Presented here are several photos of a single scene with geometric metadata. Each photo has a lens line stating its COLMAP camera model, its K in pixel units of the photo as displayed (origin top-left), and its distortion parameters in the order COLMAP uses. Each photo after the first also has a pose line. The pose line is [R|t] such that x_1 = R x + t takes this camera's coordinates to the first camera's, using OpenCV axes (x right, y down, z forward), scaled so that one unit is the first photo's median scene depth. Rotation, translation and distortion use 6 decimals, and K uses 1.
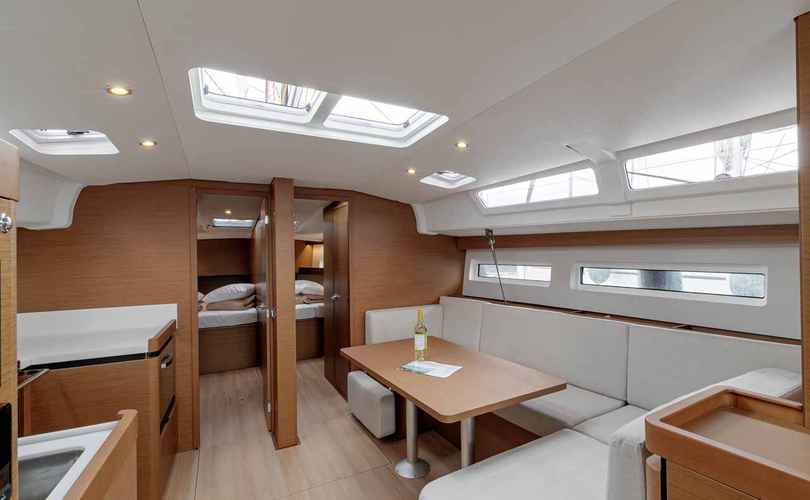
lens RADIAL K [[358.4, 0, 414.9], [0, 358.4, 251.1], [0, 0, 1]] dist [-0.001507, -0.000030]
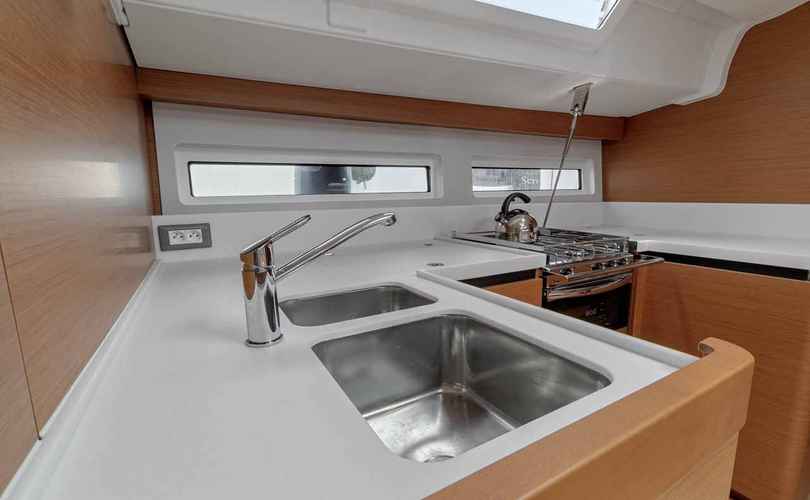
lens RADIAL K [[353.4, 0, 405.0], [0, 353.4, 250.0], [0, 0, 1]] dist [-0.001106, -0.000096]
pose [[0.057698, 0.173224, -0.983191, -0.237964], [0.018602, 0.984474, 0.174542, 0.138896], [0.998161, -0.028360, 0.053580, 0.323882]]
